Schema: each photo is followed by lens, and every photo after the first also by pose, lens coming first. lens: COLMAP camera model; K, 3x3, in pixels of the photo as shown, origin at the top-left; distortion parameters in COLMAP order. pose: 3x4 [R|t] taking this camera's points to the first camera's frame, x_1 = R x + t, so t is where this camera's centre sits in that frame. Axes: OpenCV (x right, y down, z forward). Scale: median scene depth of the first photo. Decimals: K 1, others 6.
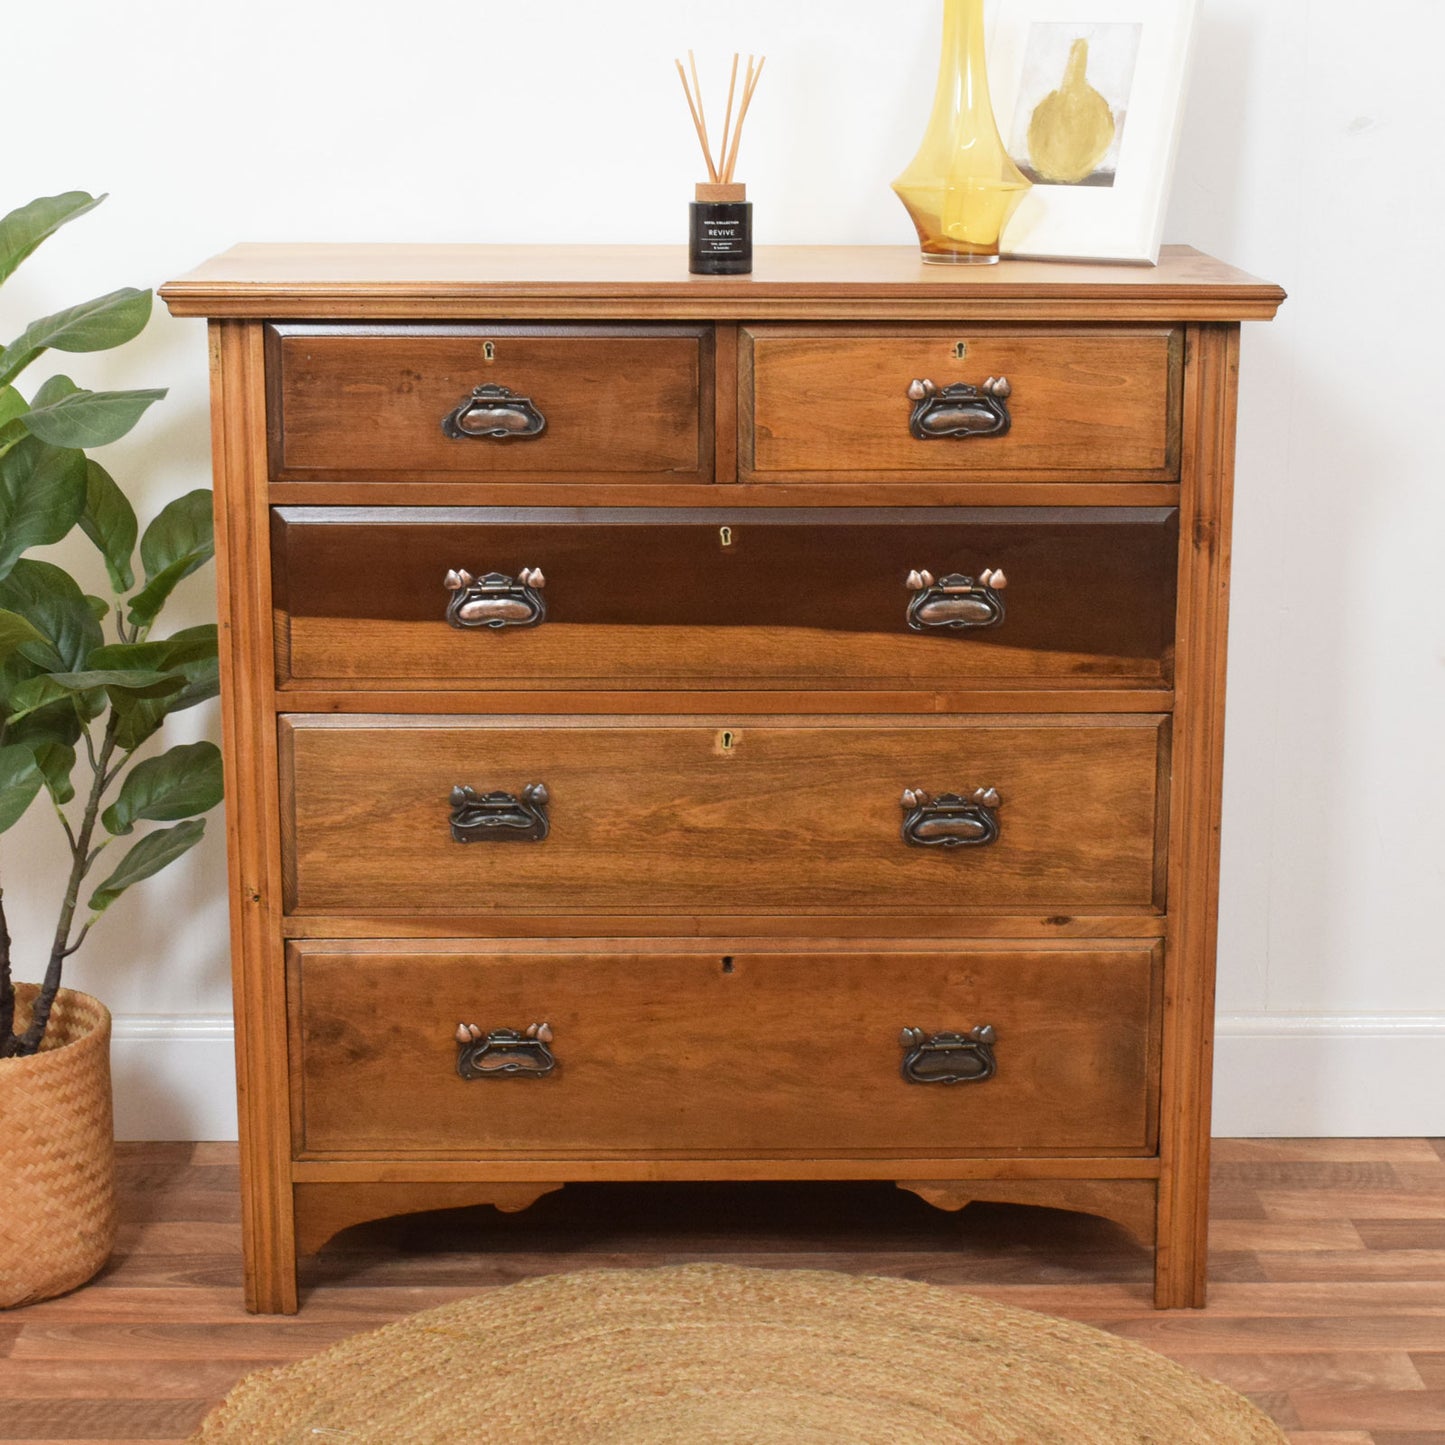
lens RADIAL K [[3099.0, 0, 735.4], [0, 3099.0, 675.0], [0, 0, 1]] dist [-0.015917, -0.054074]
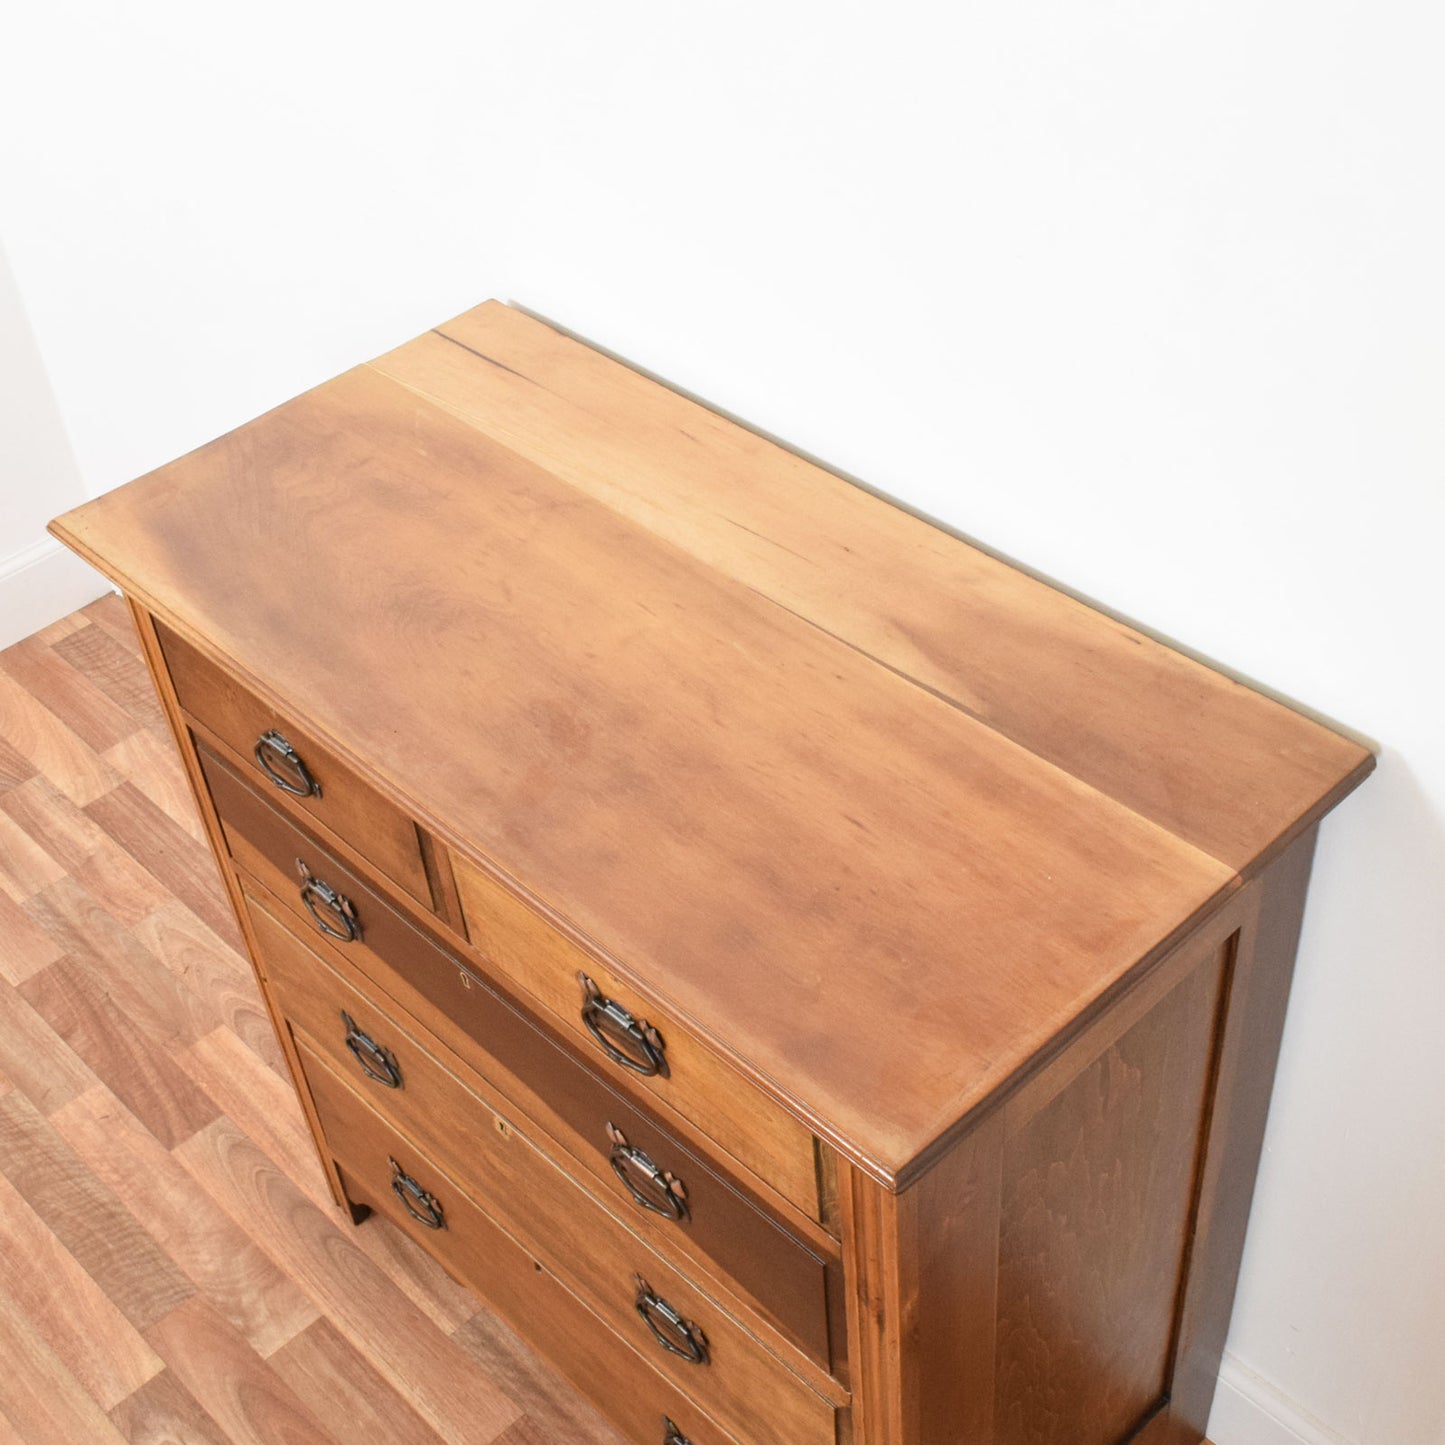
lens RADIAL K [[2002.2, 0, 718.7], [0, 2002.2, 775.7], [0, 0, 1]] dist [-0.033923, -0.021569]
pose [[0.672860, 0.463372, -0.576668, 0.339219], [-0.083928, 0.822306, 0.562823, -0.410246], [0.734993, -0.330303, 0.592186, 0.719824]]
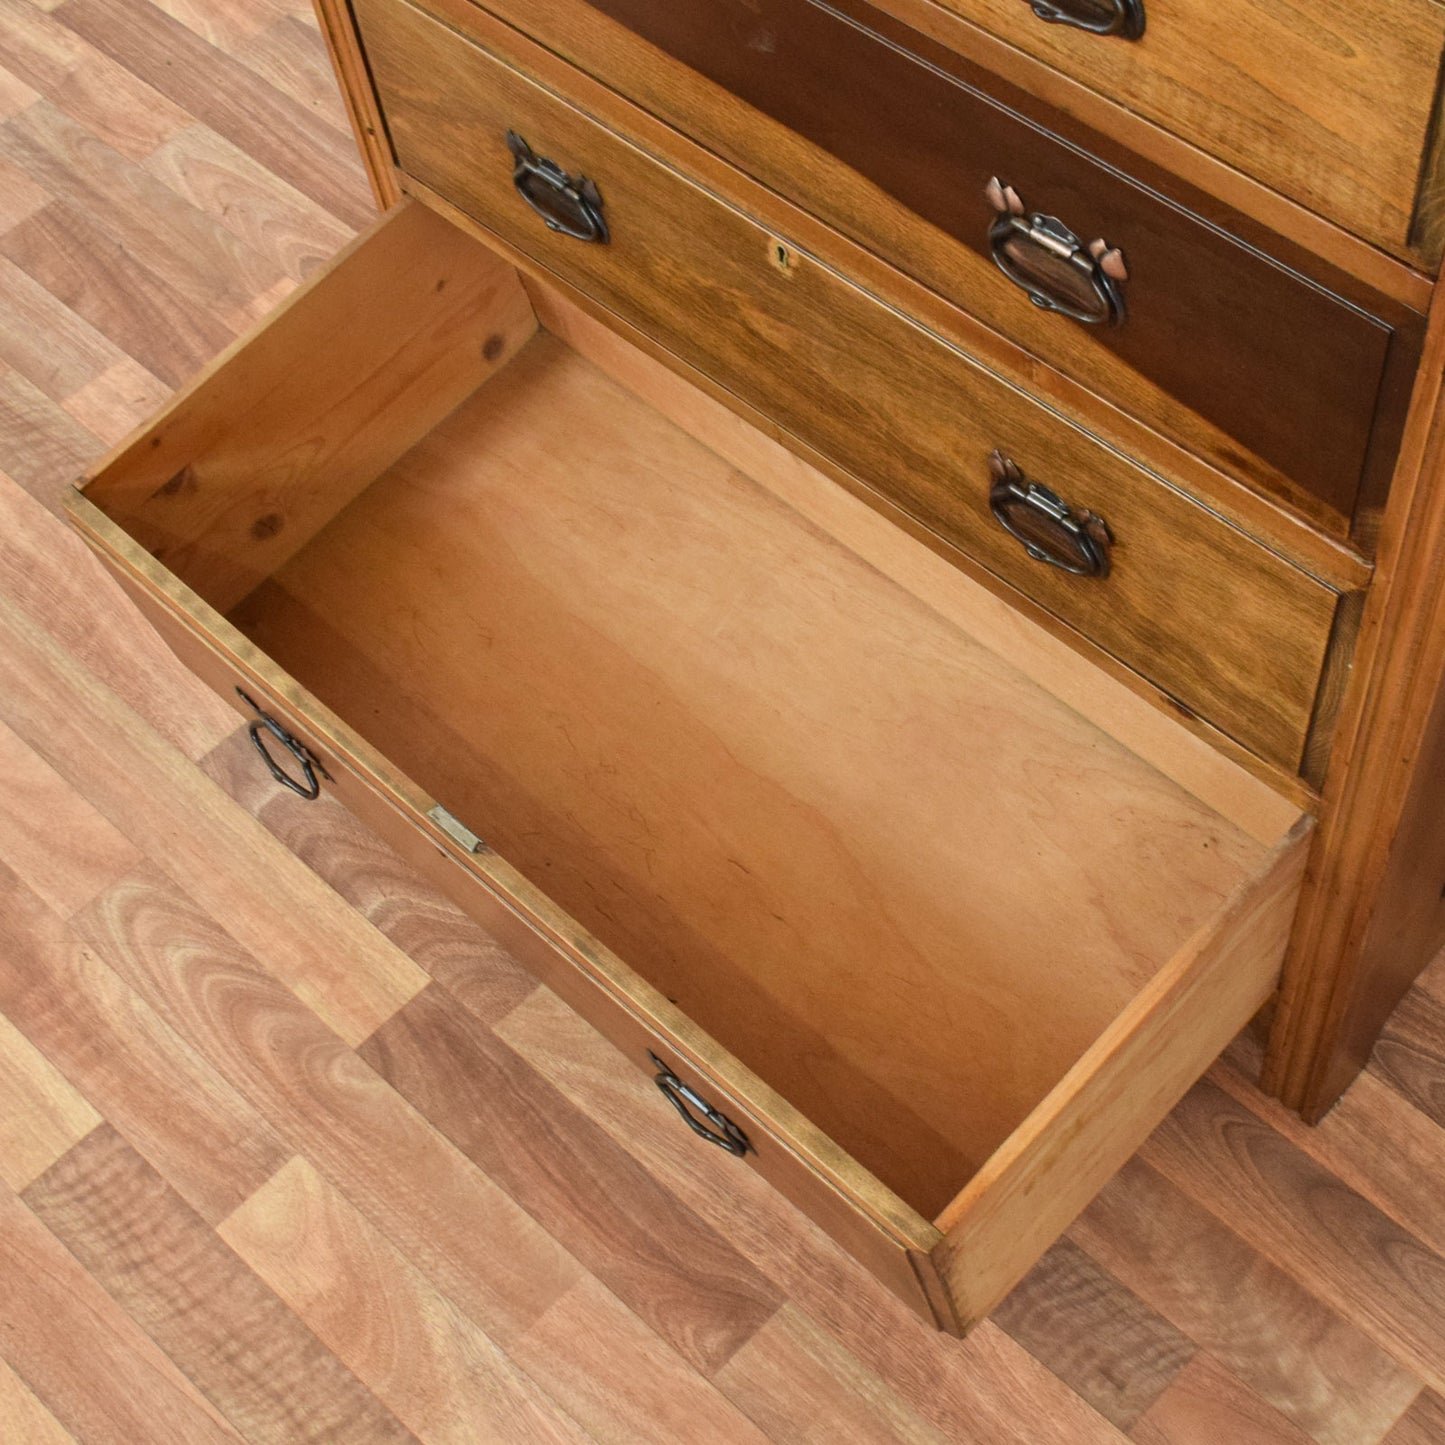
lens RADIAL K [[2194.5, 0, 870.2], [0, 2194.5, 837.9], [0, 0, 1]] dist [-0.023962, 0.008797]
pose [[0.716870, 0.575261, -0.393919, 0.254673], [-0.097497, 0.642157, 0.760348, -0.244760], [0.690356, -0.506665, 0.516429, 0.715385]]
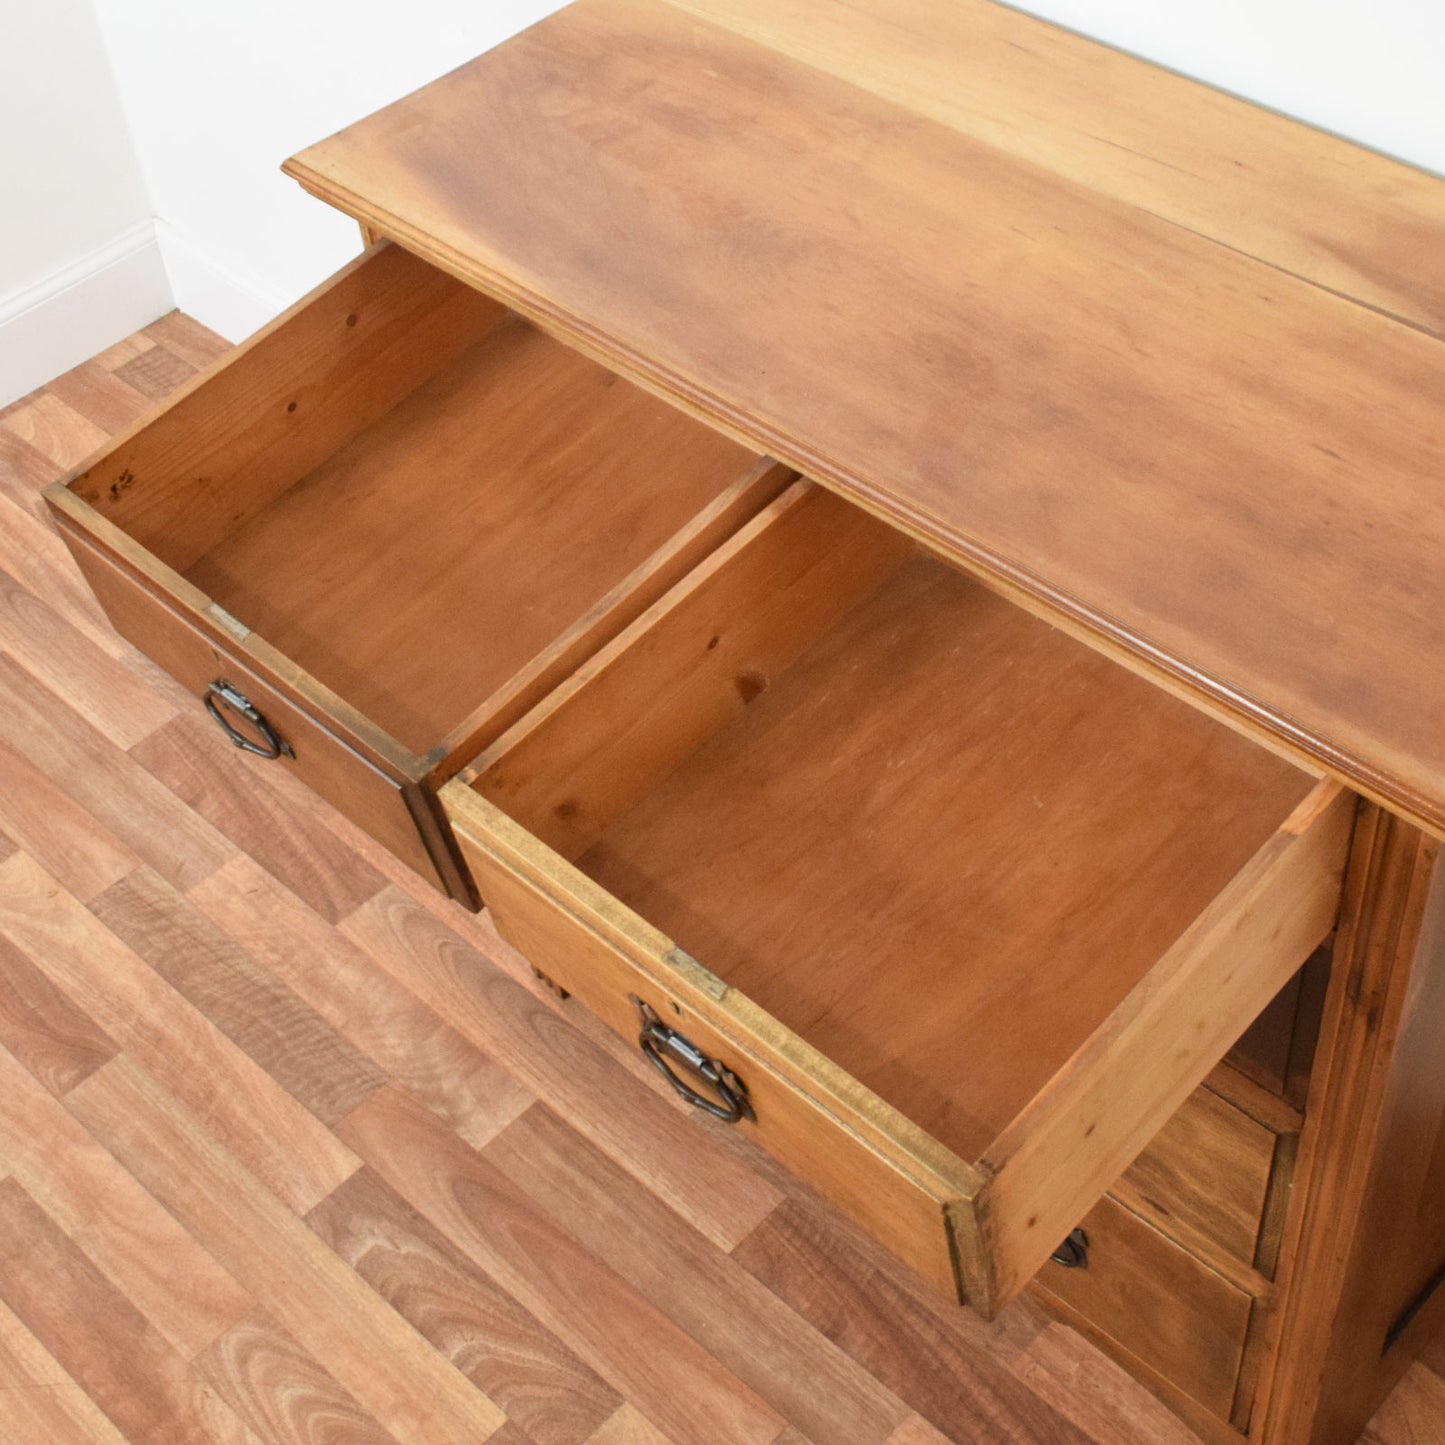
lens RADIAL K [[2246.0, 0, 755.8], [0, 2246.0, 639.7], [0, 0, 1]] dist [-0.024532, -0.000409]
pose [[0.705722, 0.460793, -0.538169, 0.275744], [-0.081395, 0.807303, 0.584496, -0.366337], [0.703797, -0.368688, 0.607238, 0.641310]]
